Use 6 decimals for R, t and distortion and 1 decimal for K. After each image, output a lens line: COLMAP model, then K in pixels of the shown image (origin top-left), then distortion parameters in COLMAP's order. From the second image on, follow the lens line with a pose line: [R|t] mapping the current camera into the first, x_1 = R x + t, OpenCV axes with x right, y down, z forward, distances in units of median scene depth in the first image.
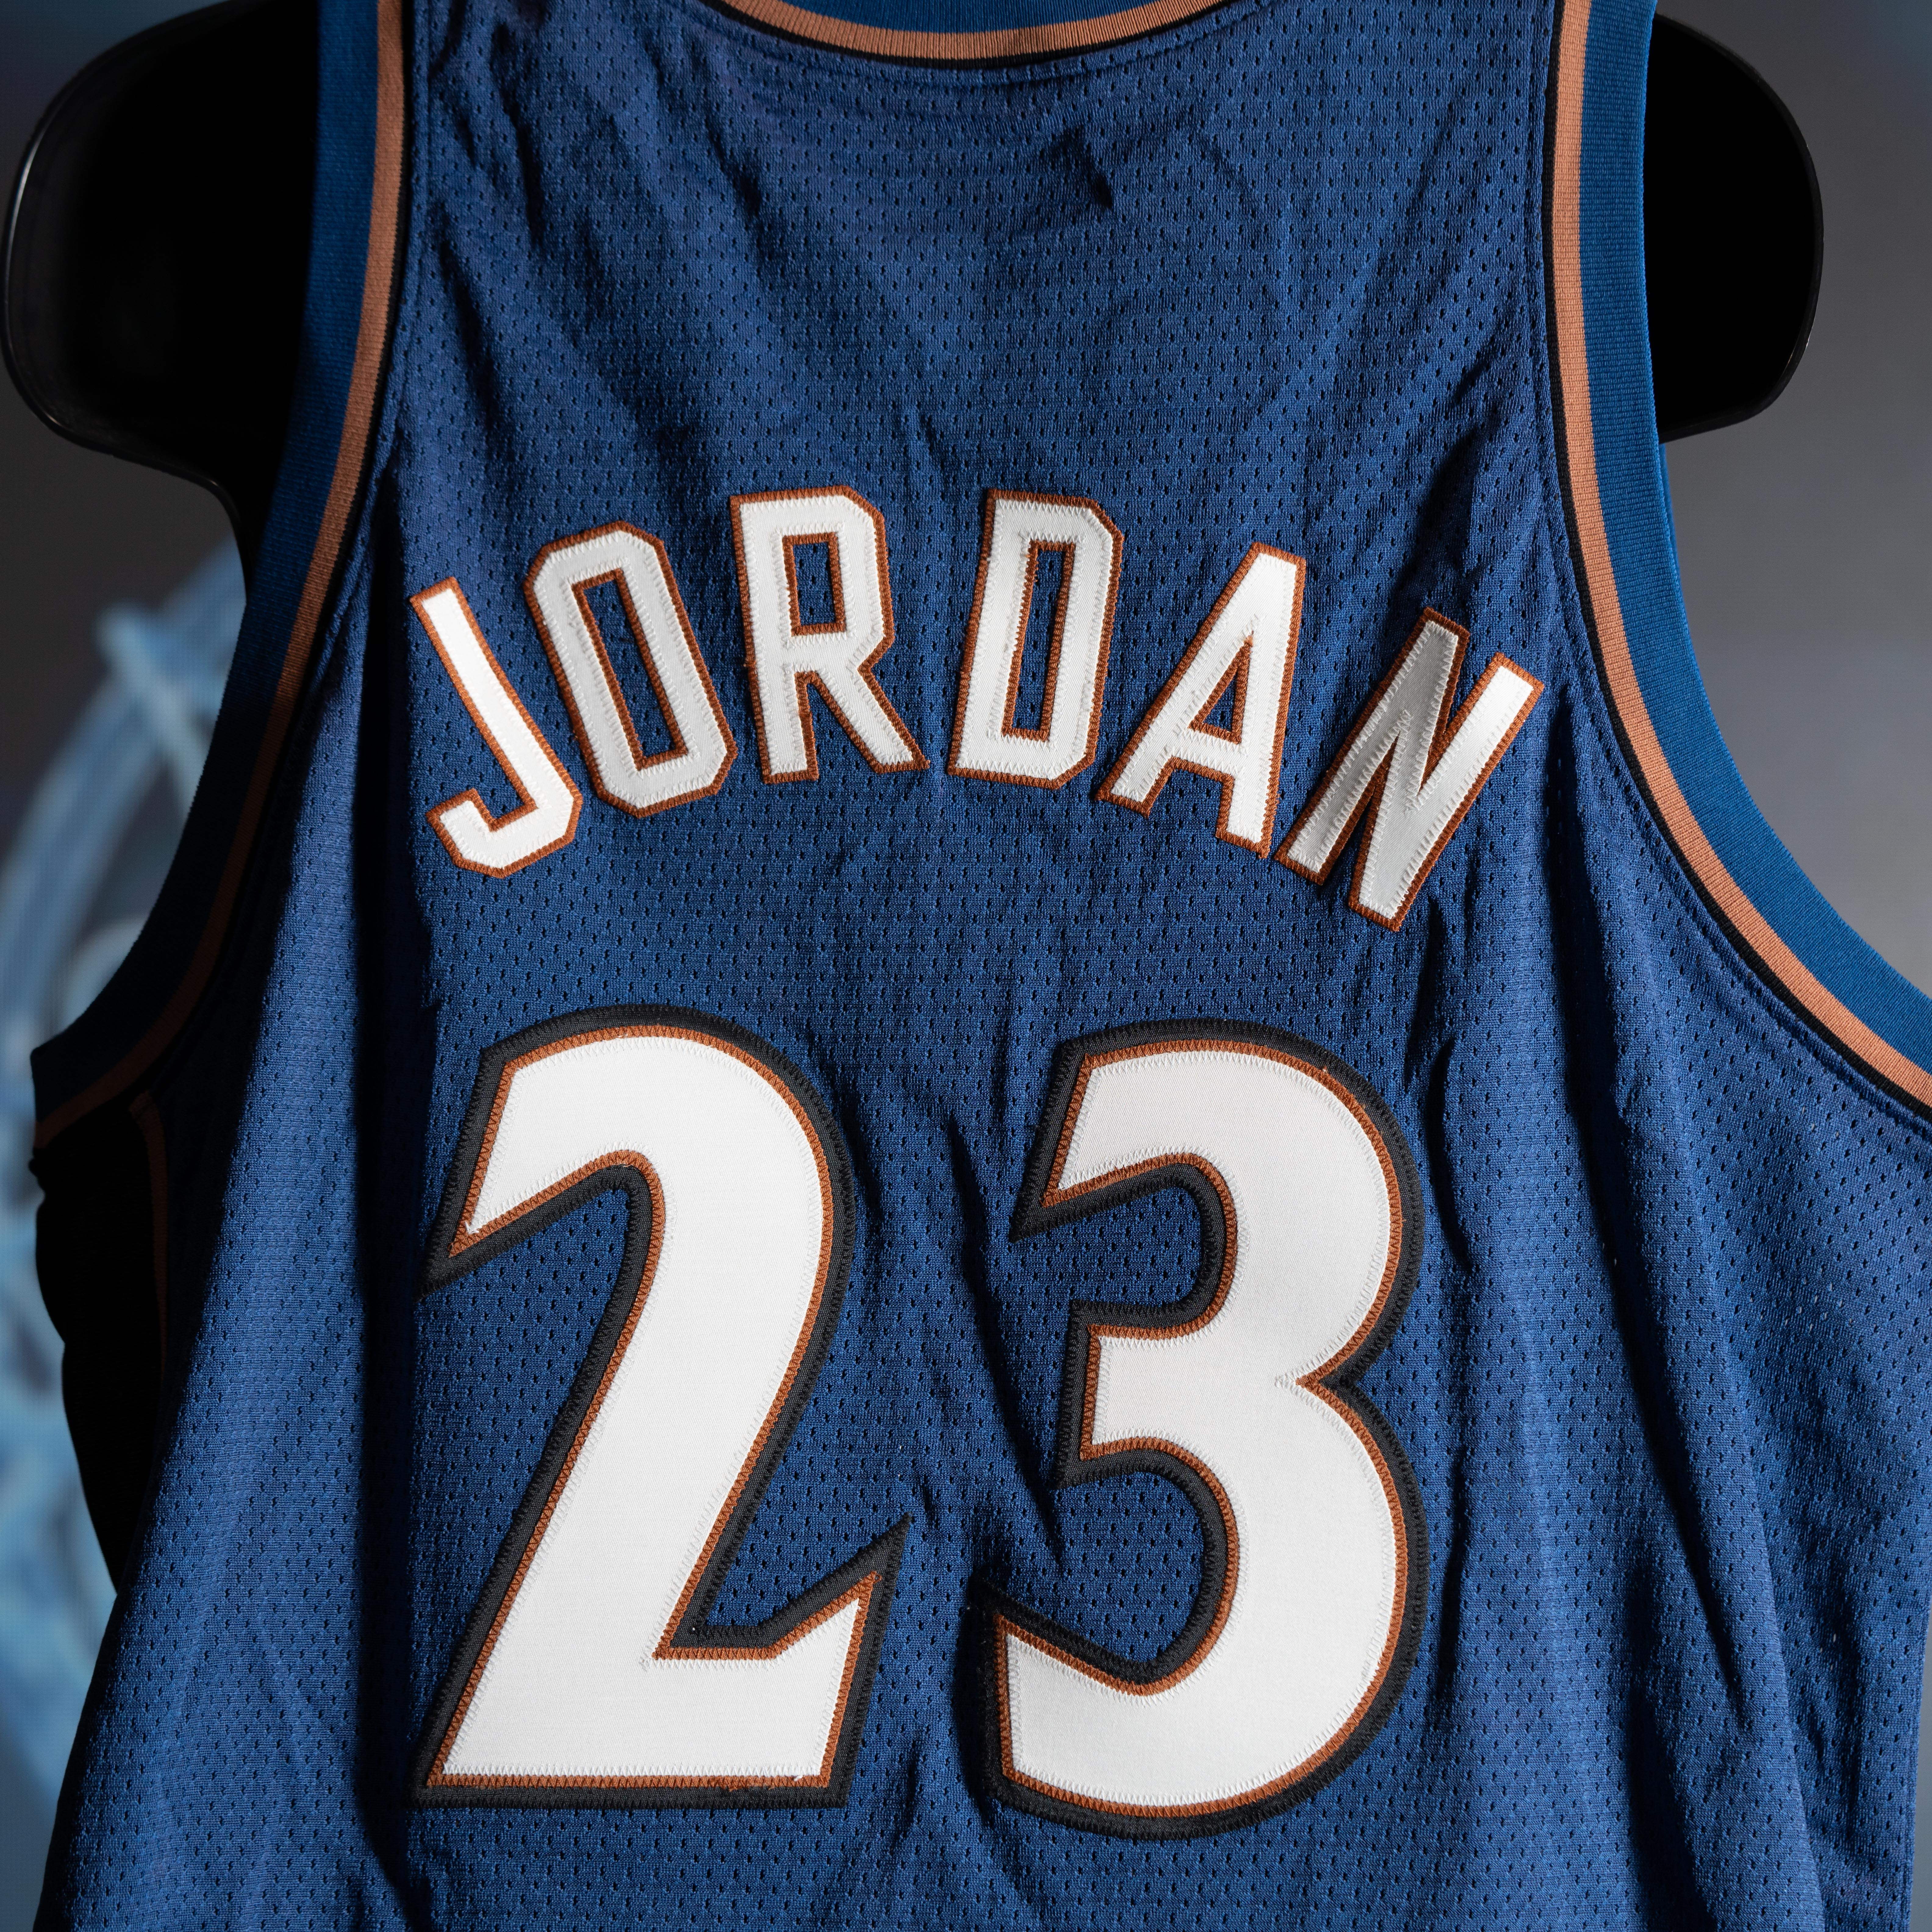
lens RADIAL K [[7357.8, 0, 966.0], [0, 7357.8, 966.0], [0, 0, 1]] dist [-0.089765, -0.421297]
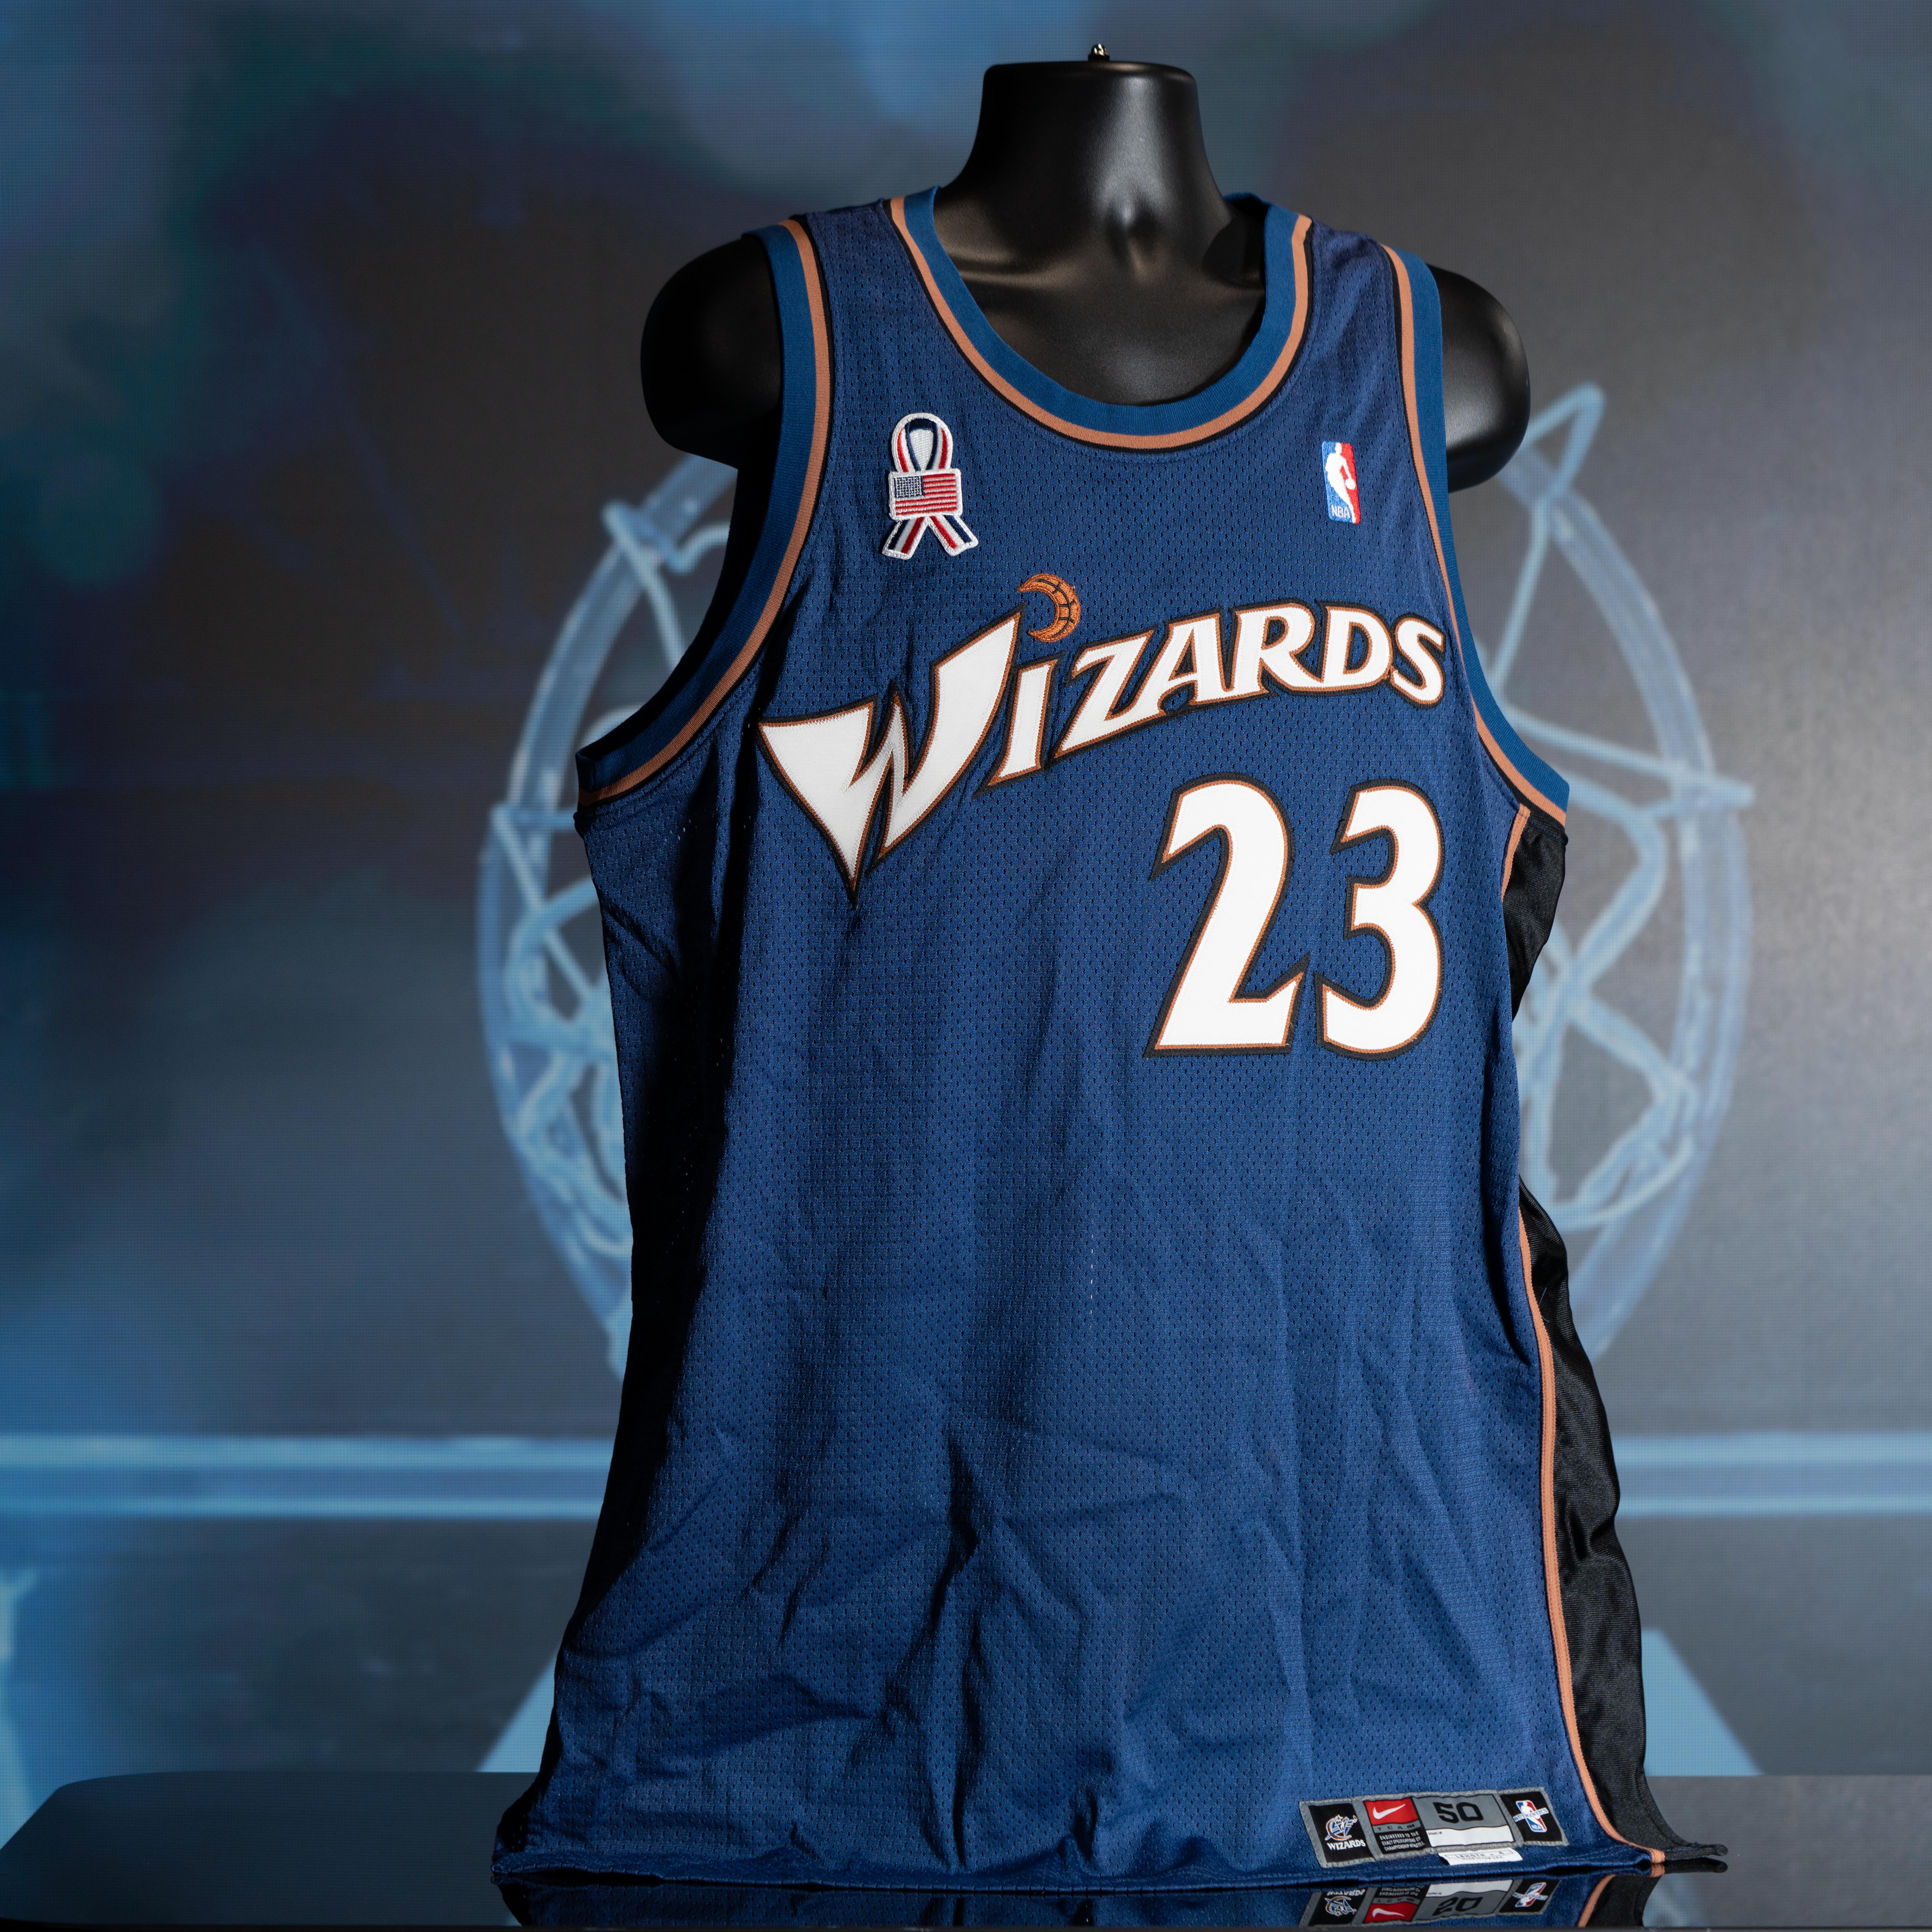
lens RADIAL K [[7357.8, 0, 966.0], [0, 7357.8, 966.0], [0, 0, 1]] dist [-0.089765, -0.421297]
pose [[0.999108, -0.010063, -0.041012, -0.026755], [0.011328, 0.999463, 0.030750, -0.009378], [0.040681, -0.031187, 0.998685, -1.880093]]
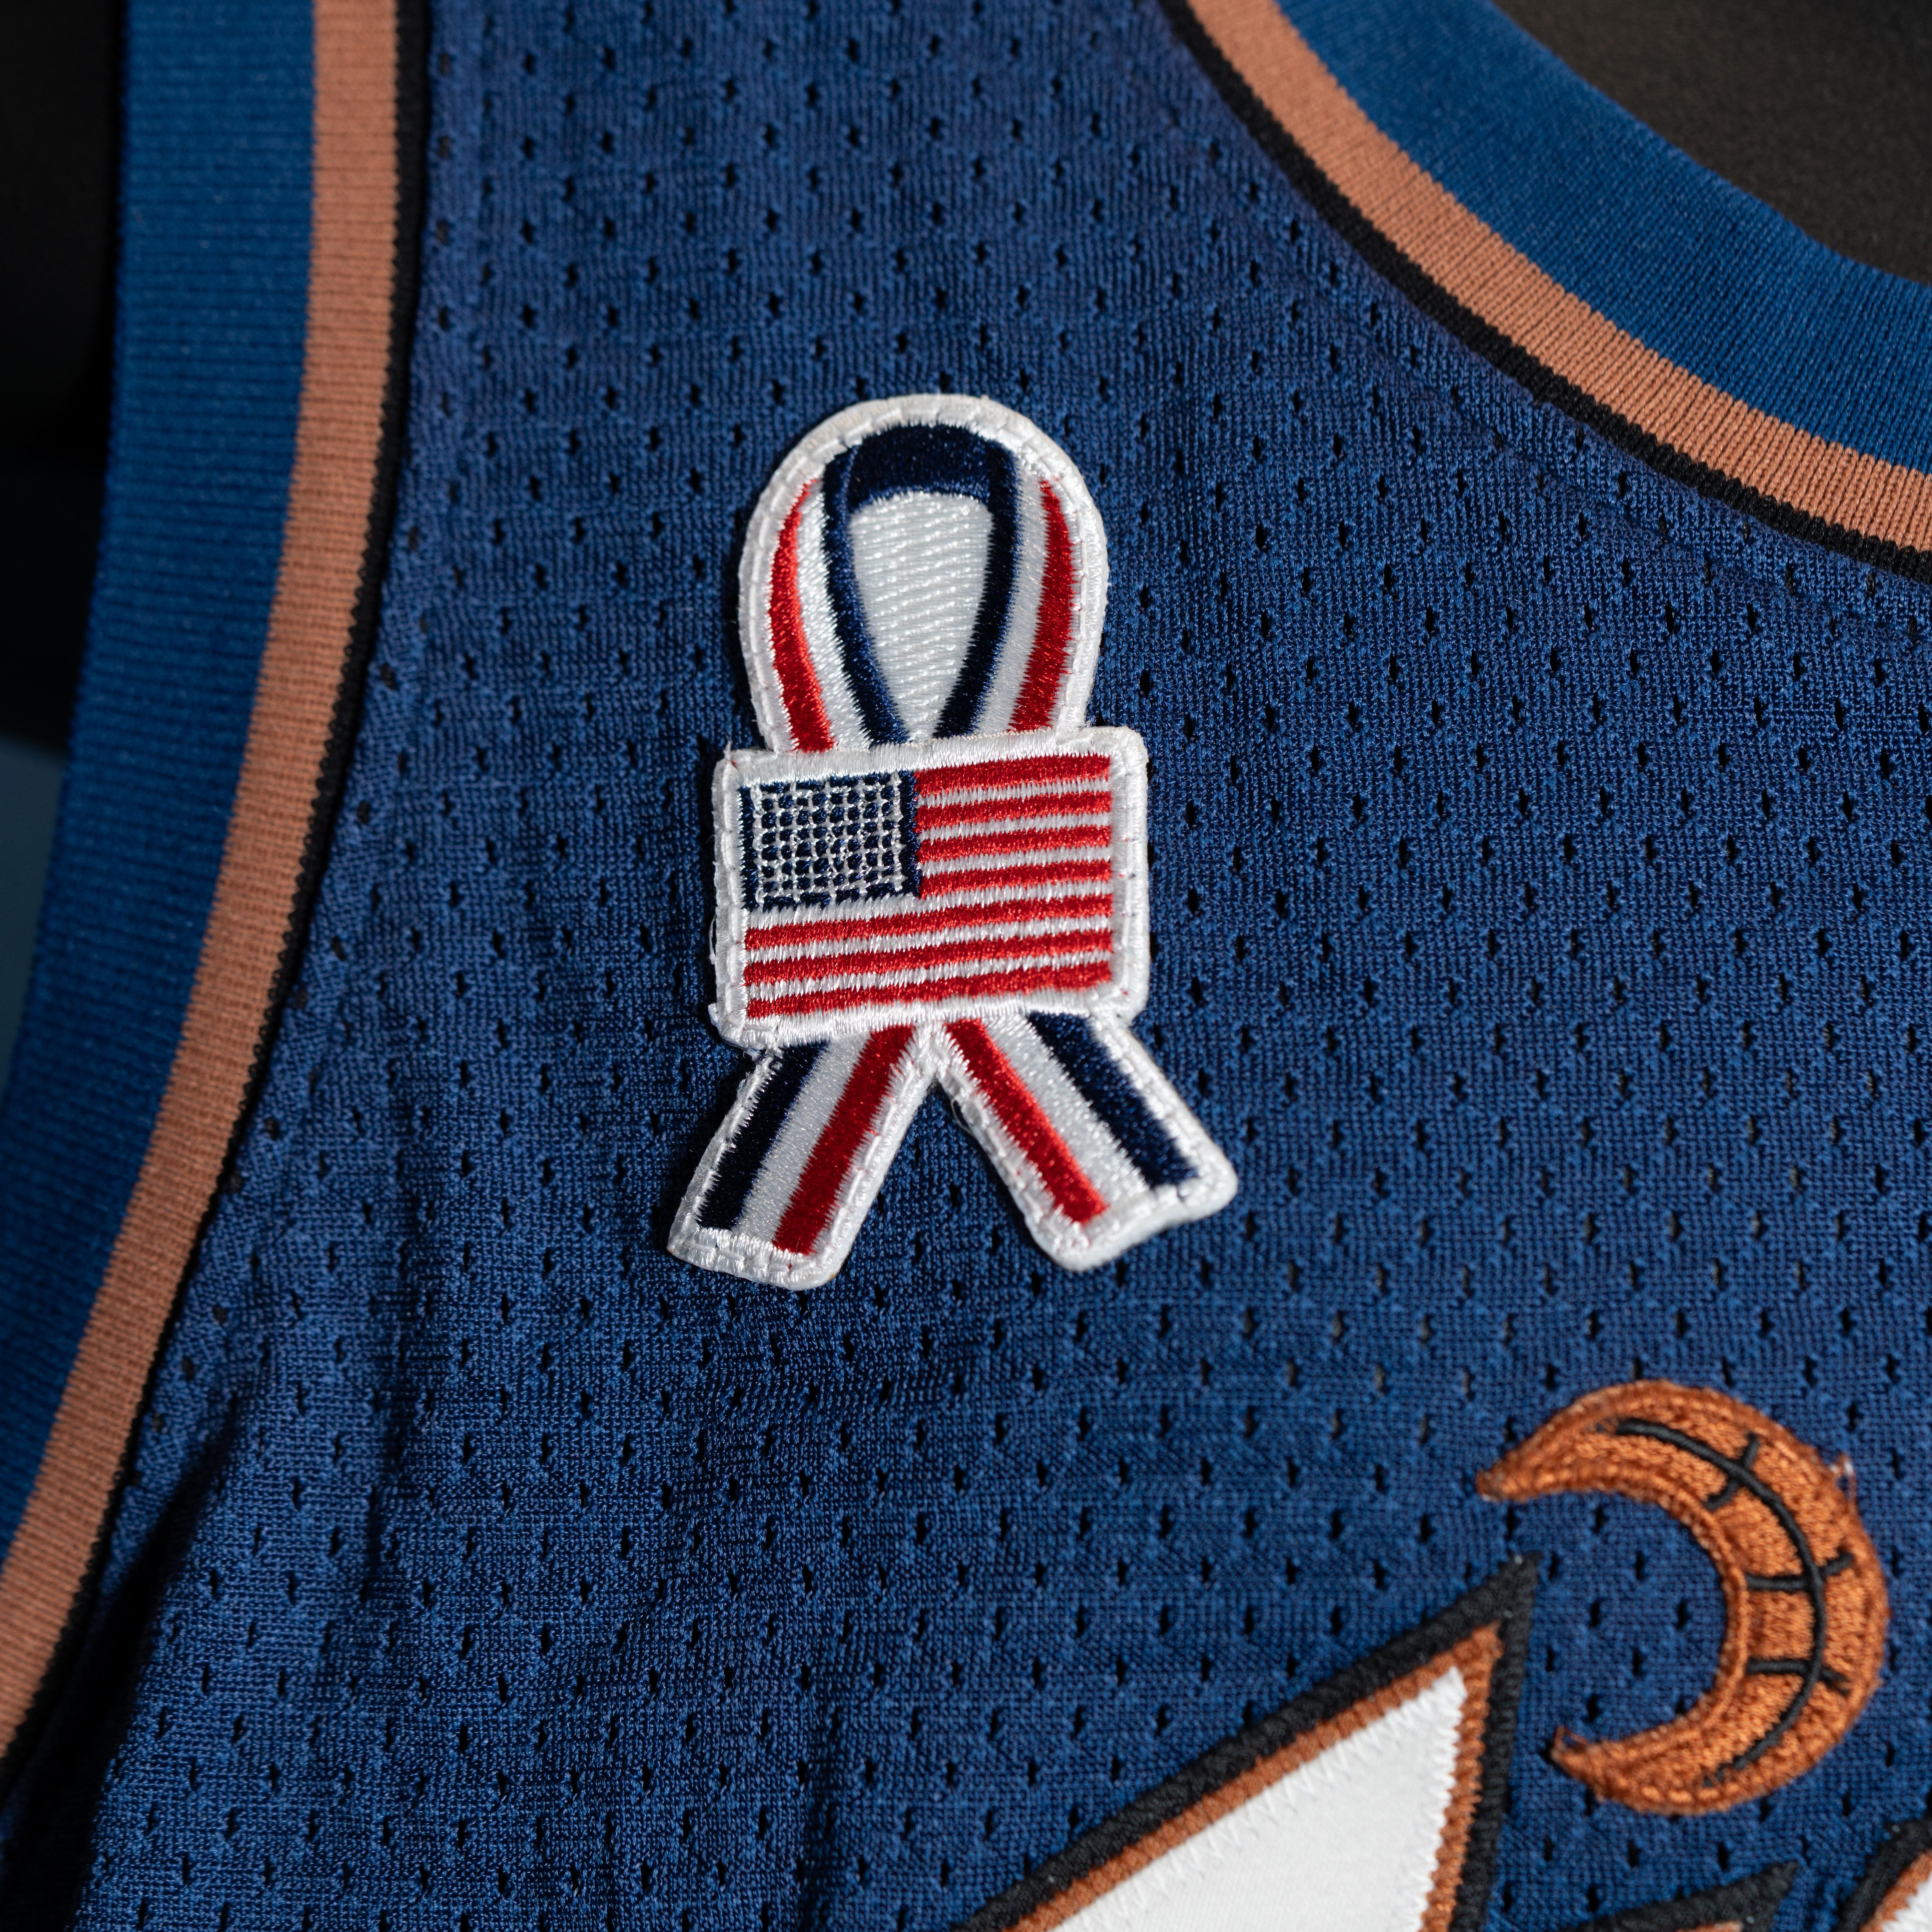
lens RADIAL K [[8522.8, 0, 966.0], [0, 8522.8, 966.0], [0, 0, 1]] dist [-0.205678, -0.035716]
pose [[0.974700, -0.016420, -0.222914, -0.036315], [0.006190, 0.998898, -0.046514, -0.074420], [0.223433, 0.043957, 0.973728, 0.439033]]
